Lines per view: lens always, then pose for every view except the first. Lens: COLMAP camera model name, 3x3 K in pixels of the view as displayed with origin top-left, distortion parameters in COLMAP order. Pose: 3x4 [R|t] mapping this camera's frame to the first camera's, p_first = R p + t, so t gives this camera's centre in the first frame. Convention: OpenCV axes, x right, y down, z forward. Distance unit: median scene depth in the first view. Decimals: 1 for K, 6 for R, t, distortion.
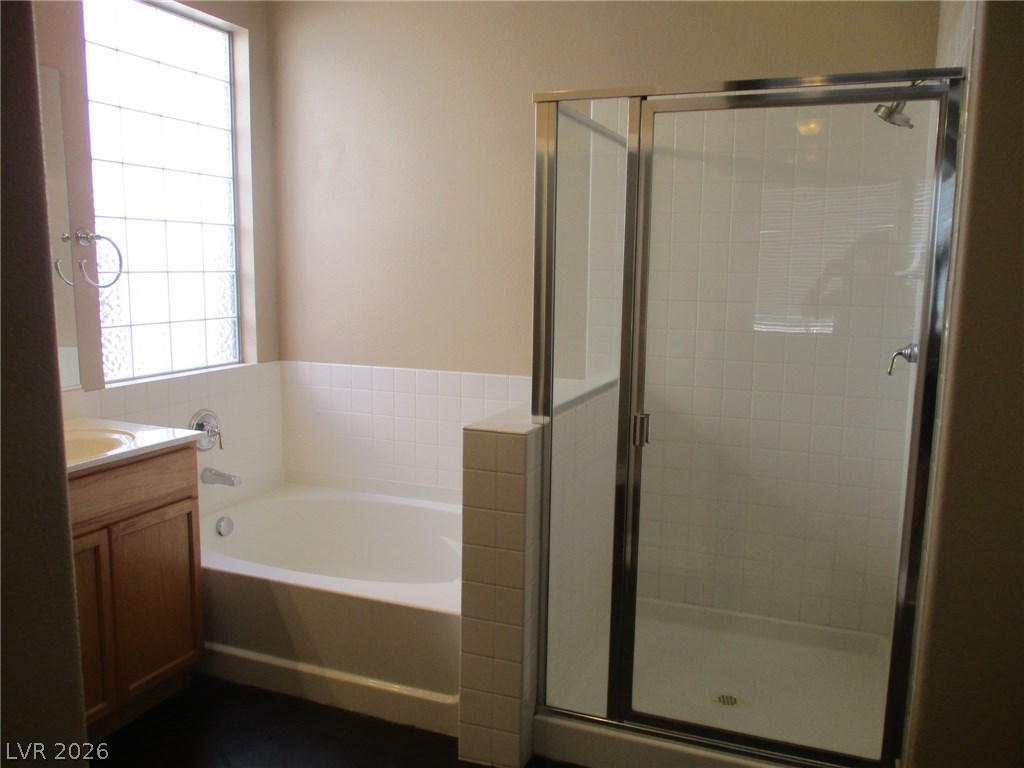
lens RADIAL K [[849.4, 0, 515.4], [0, 849.4, 387.7], [0, 0, 1]] dist [-0.025816, 0.004376]
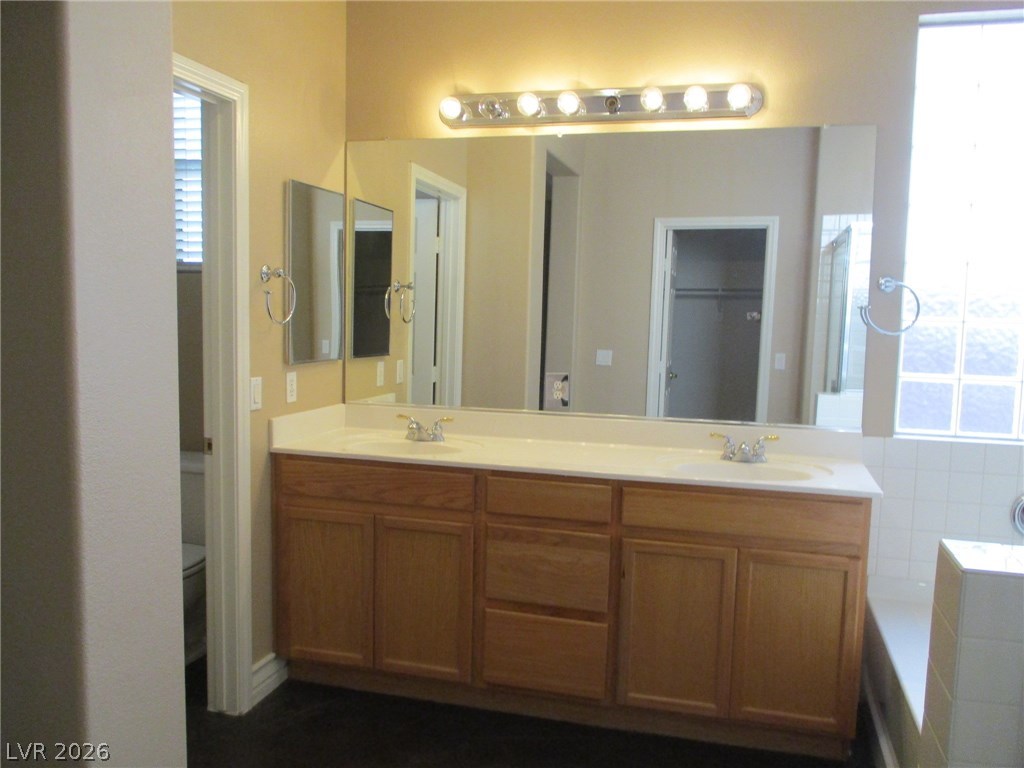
lens RADIAL K [[849.4, 0, 515.4], [0, 849.4, 387.7], [0, 0, 1]] dist [-0.025816, 0.004376]
pose [[0.111863, 0.072216, -0.991096, 0.482046], [-0.168688, 0.984261, 0.052679, -0.038438], [0.979301, 0.161293, 0.122284, 0.492693]]
